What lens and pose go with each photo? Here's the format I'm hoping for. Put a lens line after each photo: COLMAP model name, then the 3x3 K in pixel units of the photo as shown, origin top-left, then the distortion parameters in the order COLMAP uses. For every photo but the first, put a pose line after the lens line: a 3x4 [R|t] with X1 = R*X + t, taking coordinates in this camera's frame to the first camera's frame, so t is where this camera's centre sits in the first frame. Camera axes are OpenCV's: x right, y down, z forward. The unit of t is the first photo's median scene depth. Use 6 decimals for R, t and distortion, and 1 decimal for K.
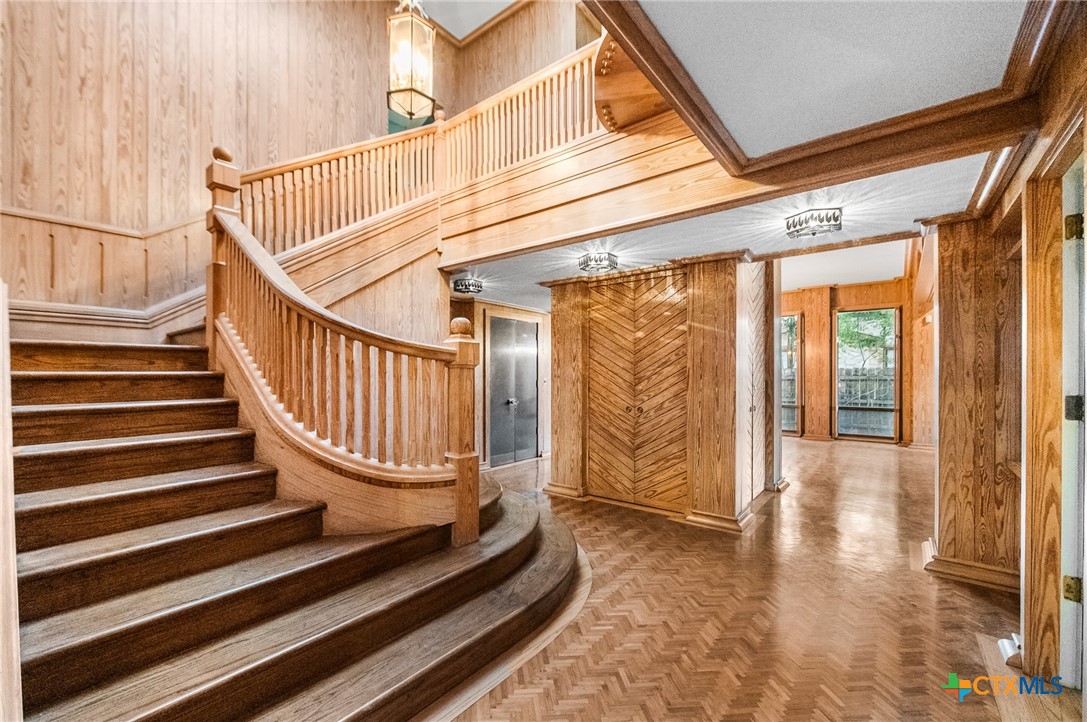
lens RADIAL K [[438.7, 0, 541.9], [0, 438.7, 371.3], [0, 0, 1]] dist [-0.001097, -0.000477]
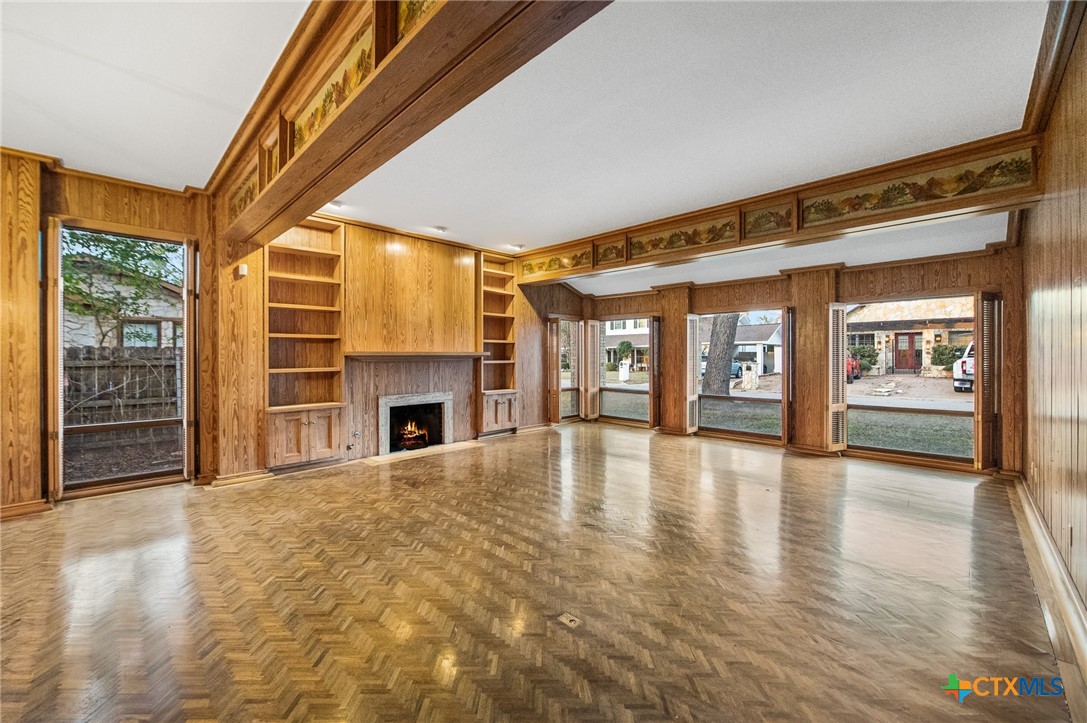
lens RADIAL K [[438.7, 0, 537.7], [0, 438.7, 358.7], [0, 0, 1]] dist [-0.001097, -0.000477]
pose [[0.117960, -0.008483, 0.992982, 0.285534], [-0.008953, 0.999914, 0.009606, -0.003196], [-0.992978, -0.010023, 0.117874, 0.464165]]
